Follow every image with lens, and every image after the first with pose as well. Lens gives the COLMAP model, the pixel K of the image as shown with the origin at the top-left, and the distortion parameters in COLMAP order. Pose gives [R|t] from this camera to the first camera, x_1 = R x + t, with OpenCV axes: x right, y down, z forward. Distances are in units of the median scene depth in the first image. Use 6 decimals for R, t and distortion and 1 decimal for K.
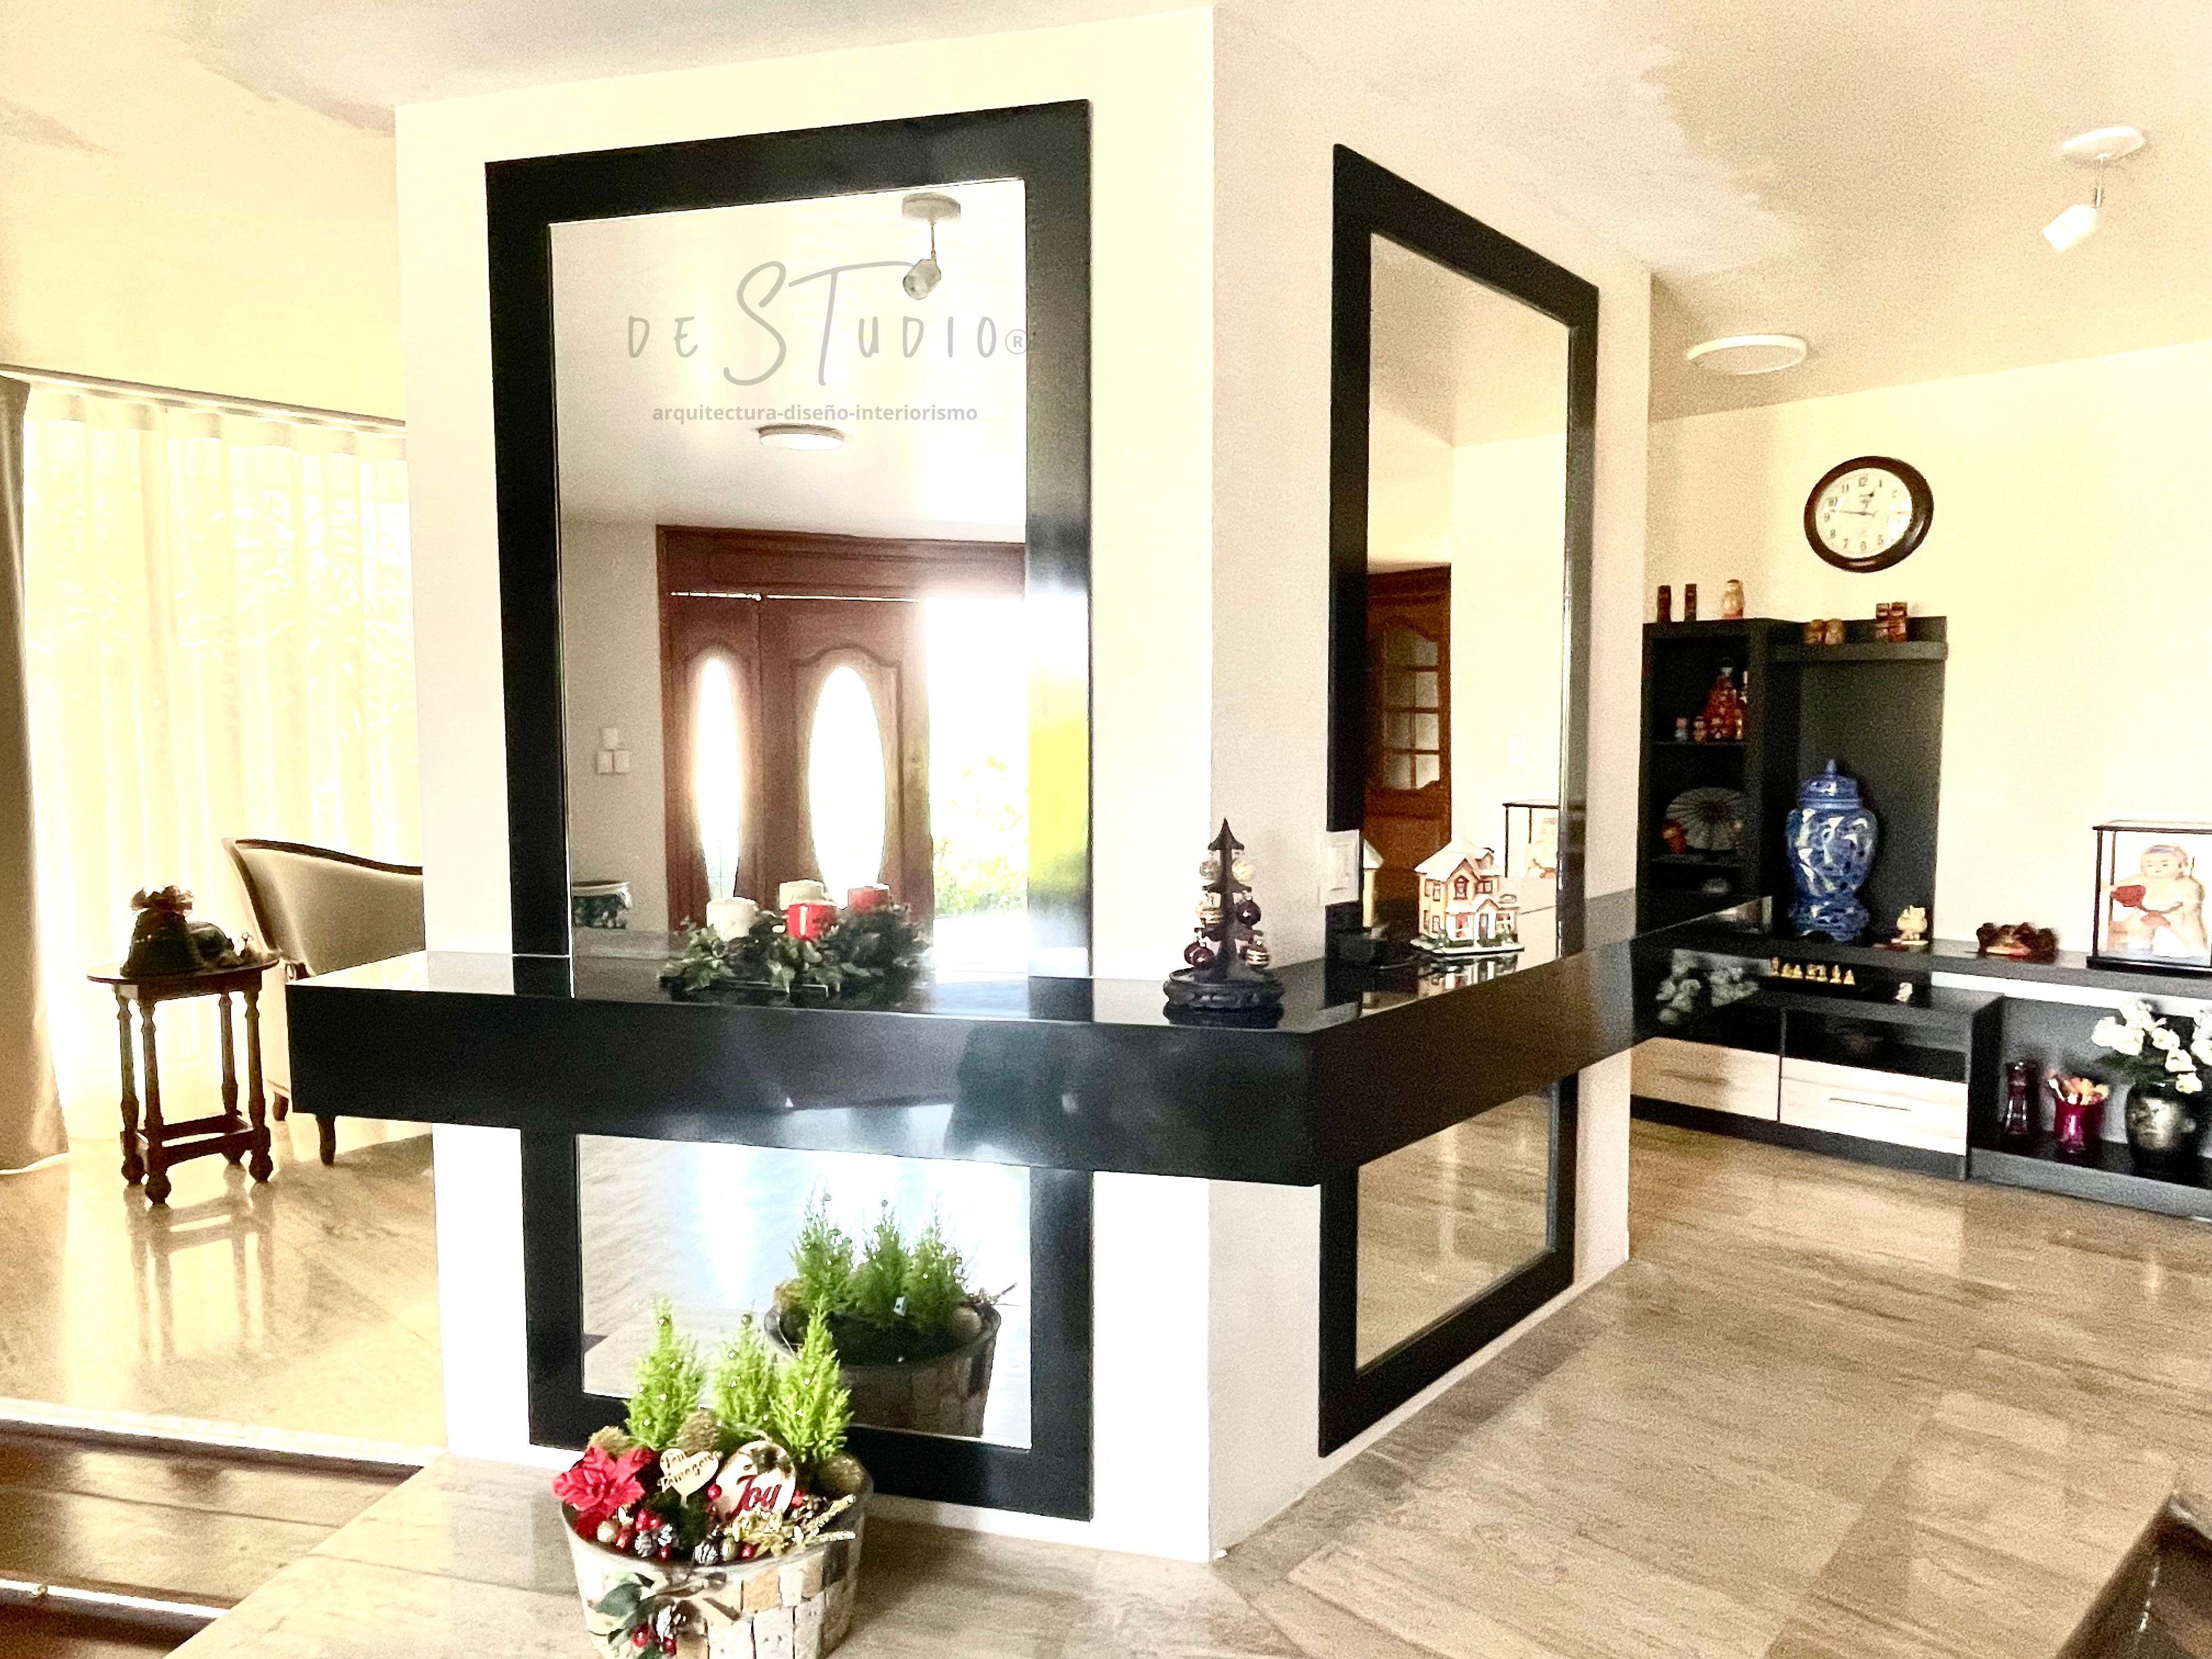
lens RADIAL K [[1401.5, 0, 1103.9], [0, 1401.5, 834.9], [0, 0, 1]] dist [0.004510, -0.003736]
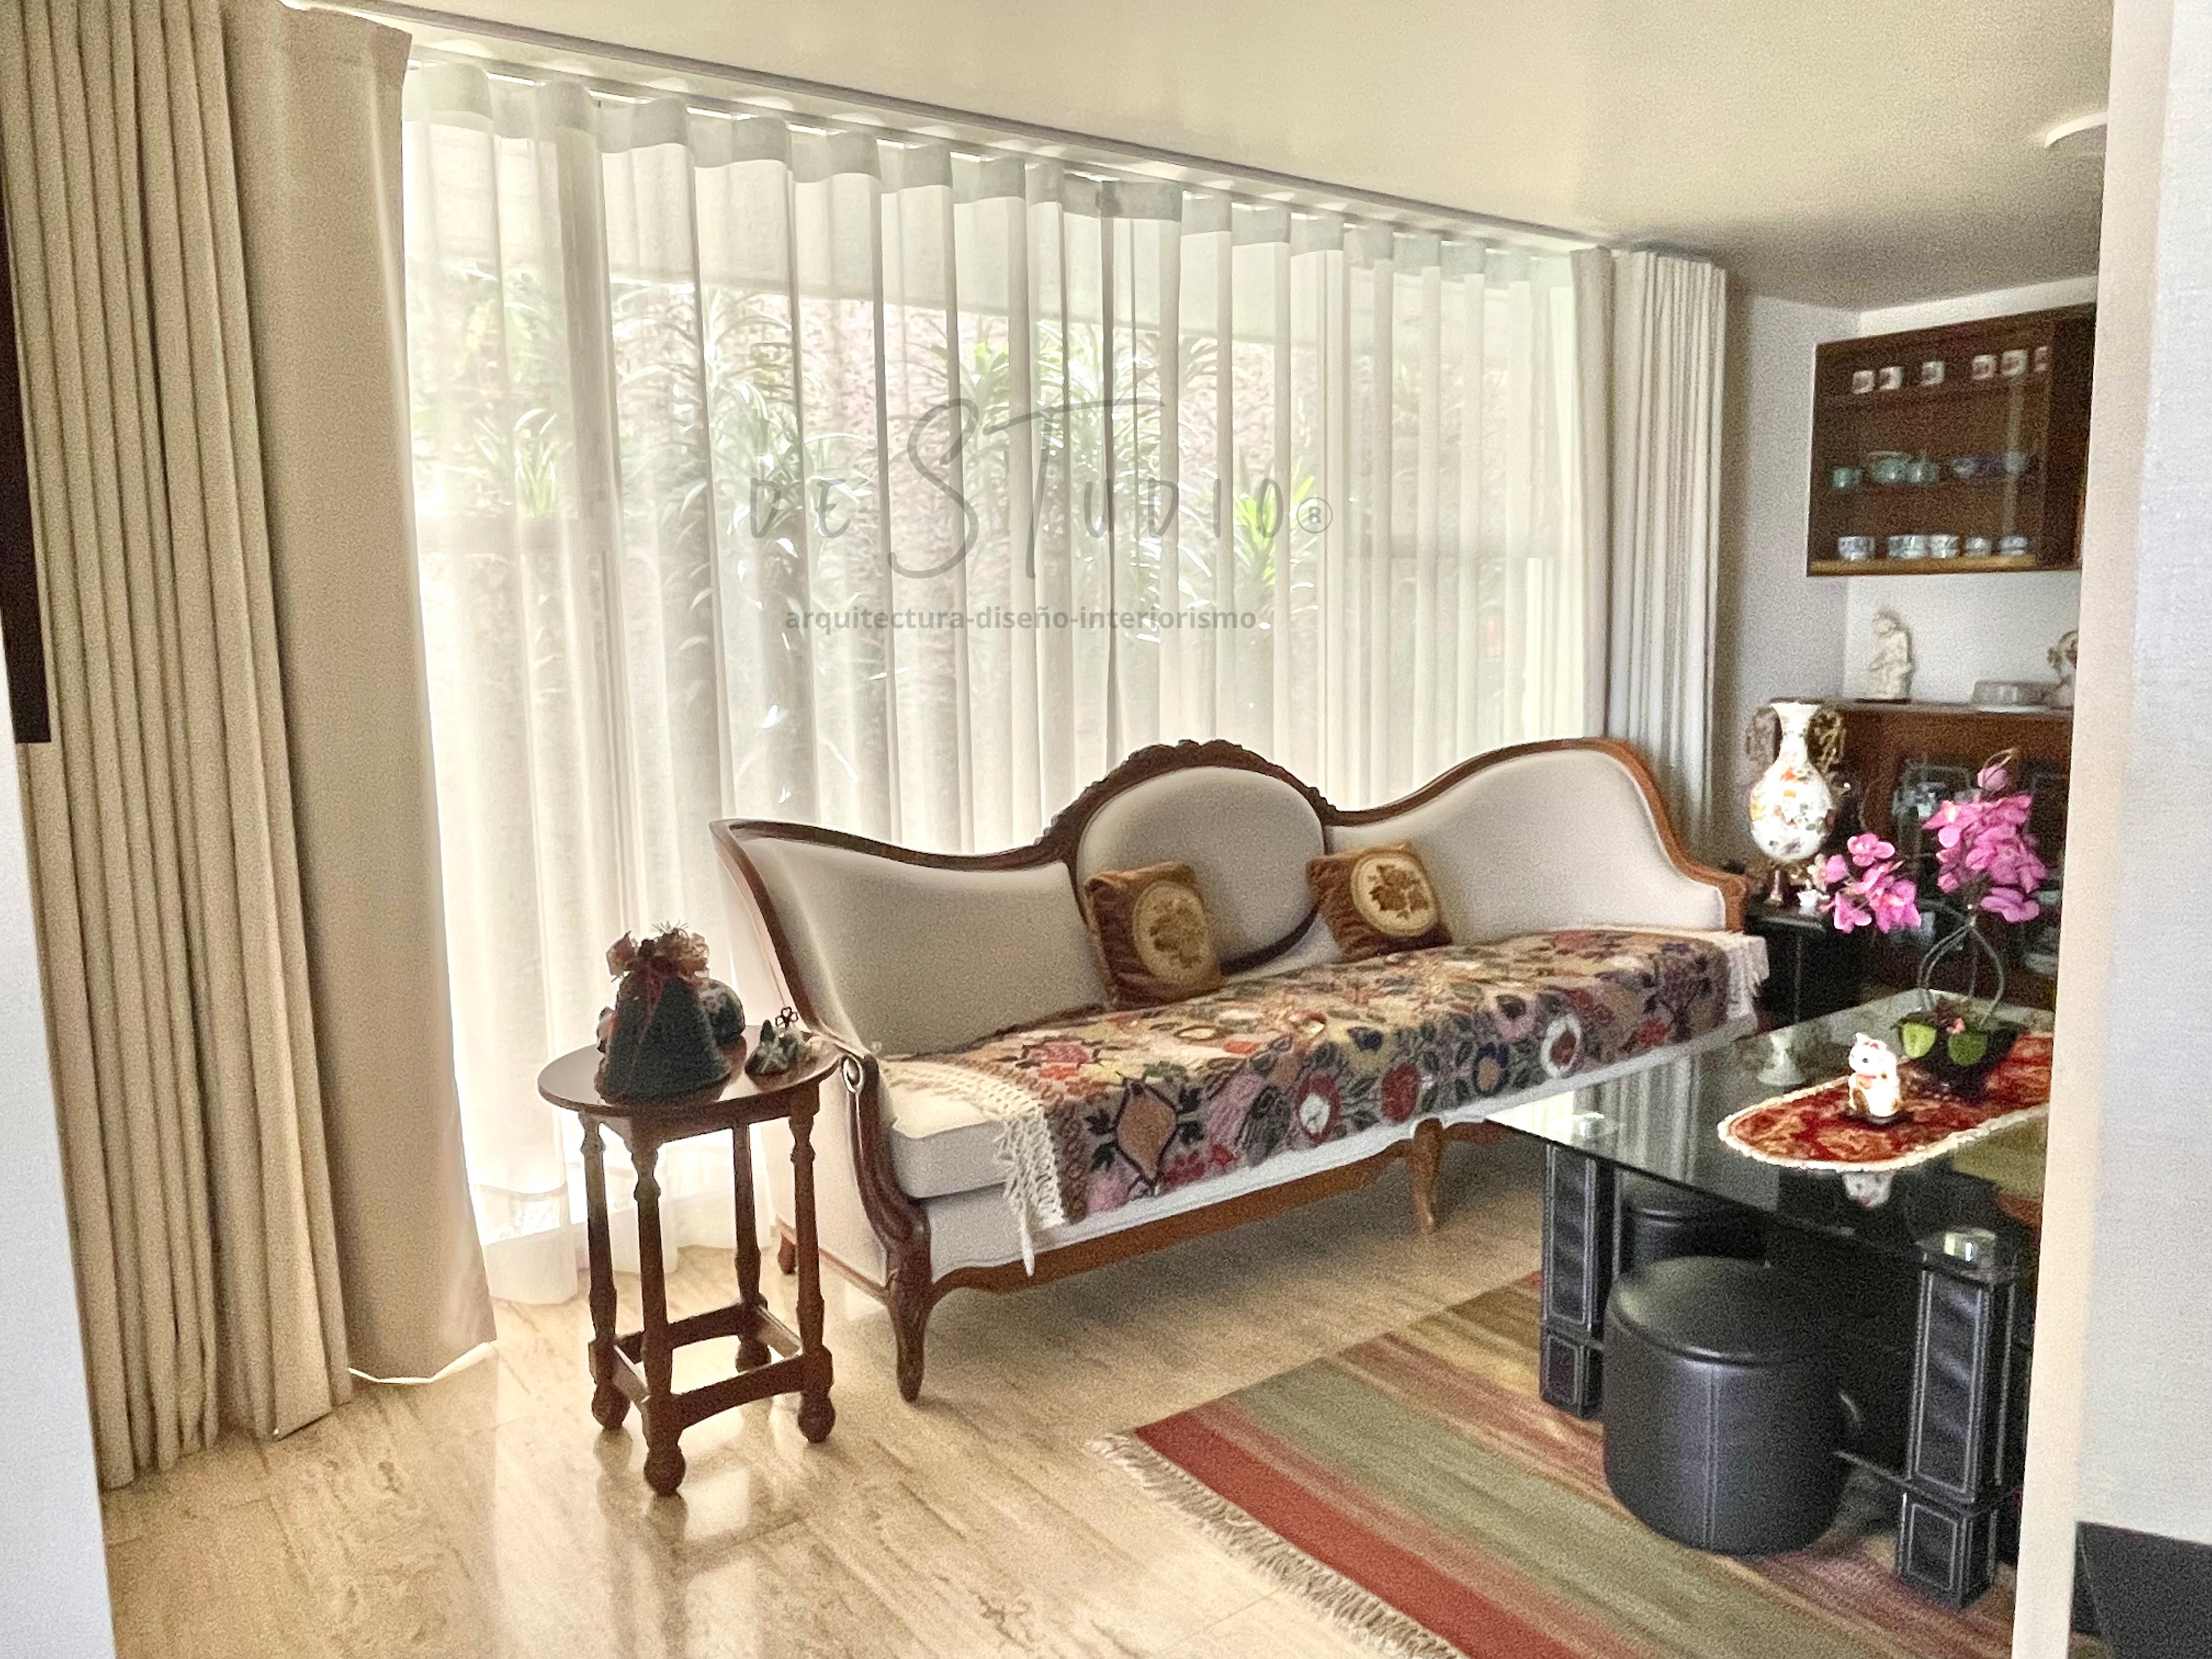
lens RADIAL K [[1547.4, 0, 1117.2], [0, 1547.4, 818.6], [0, 0, 1]] dist [-0.005934, 0.000885]
pose [[0.983415, 0.009354, -0.181126, -0.529735], [0.000986, 0.998379, 0.056915, -0.056643], [0.181364, -0.056150, 0.981812, 0.605093]]
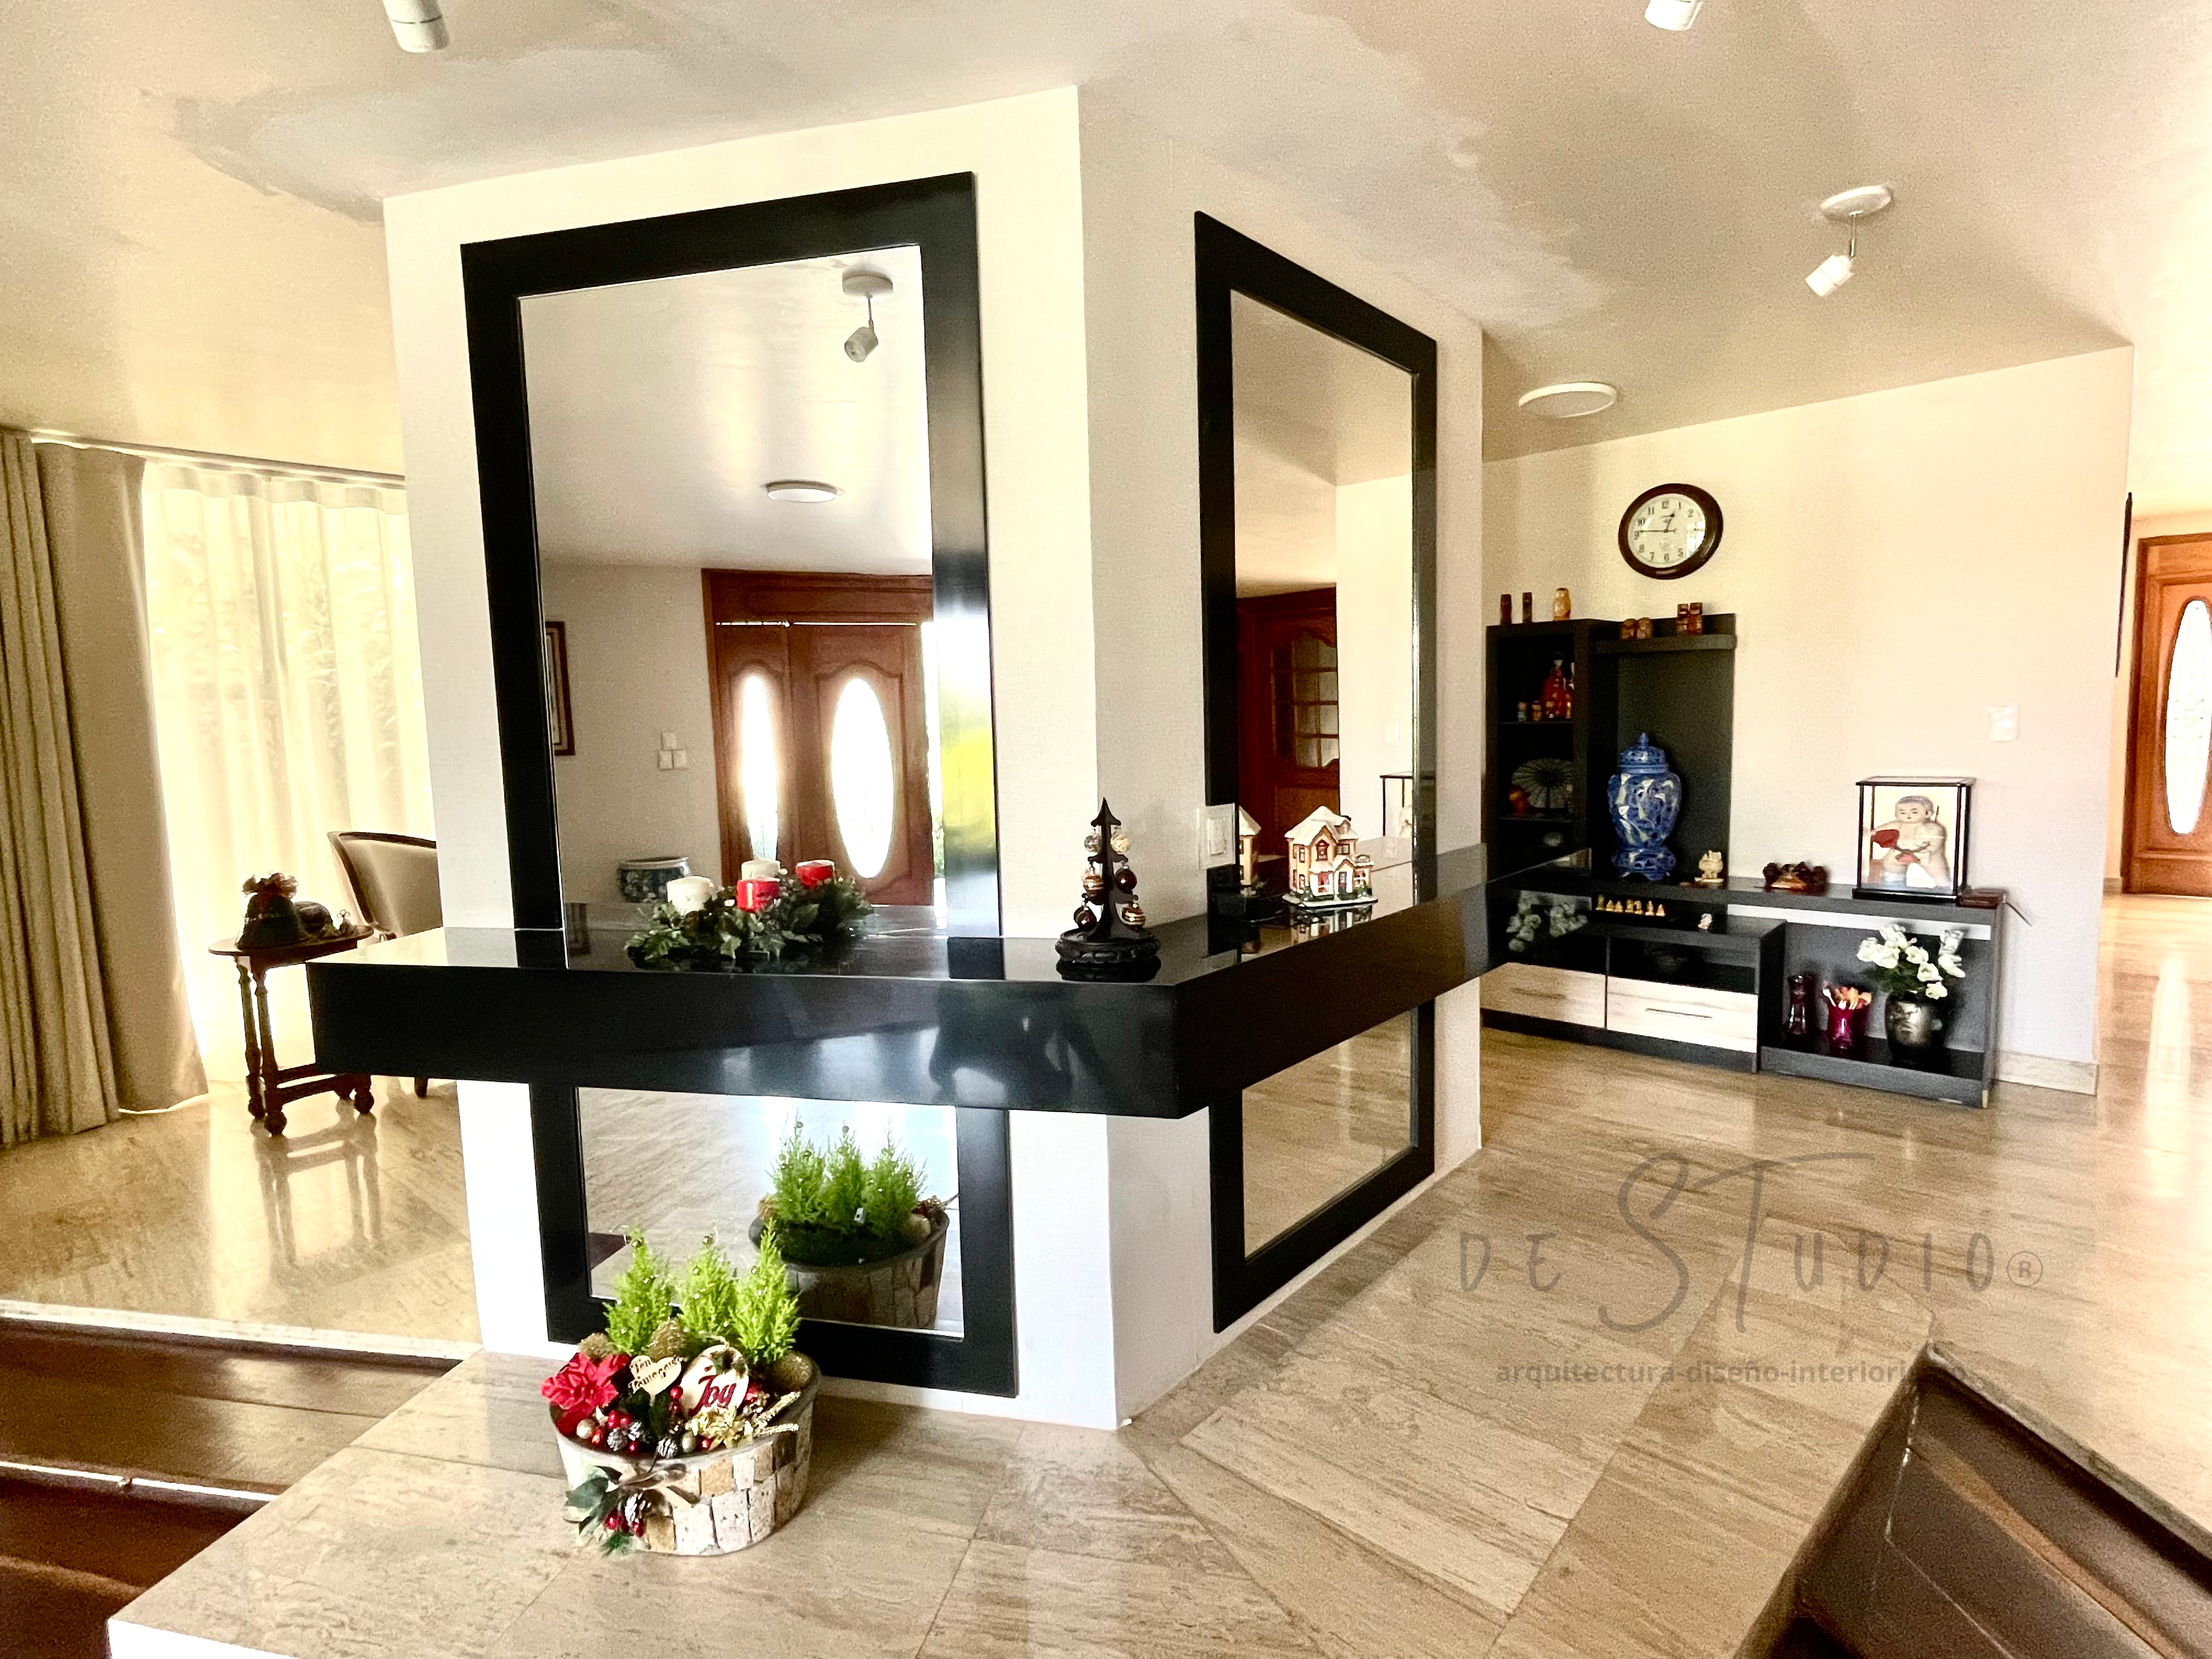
lens RADIAL K [[1095.1, 0, 1100.7], [0, 1095.1, 827.7], [0, 0, 1]] dist [0.000595, 0.000200]
pose [[0.999614, -0.026425, 0.008545, 0.051978], [0.026254, 0.999464, 0.019582, -0.003659], [-0.009058, -0.019350, 0.999772, 0.070206]]
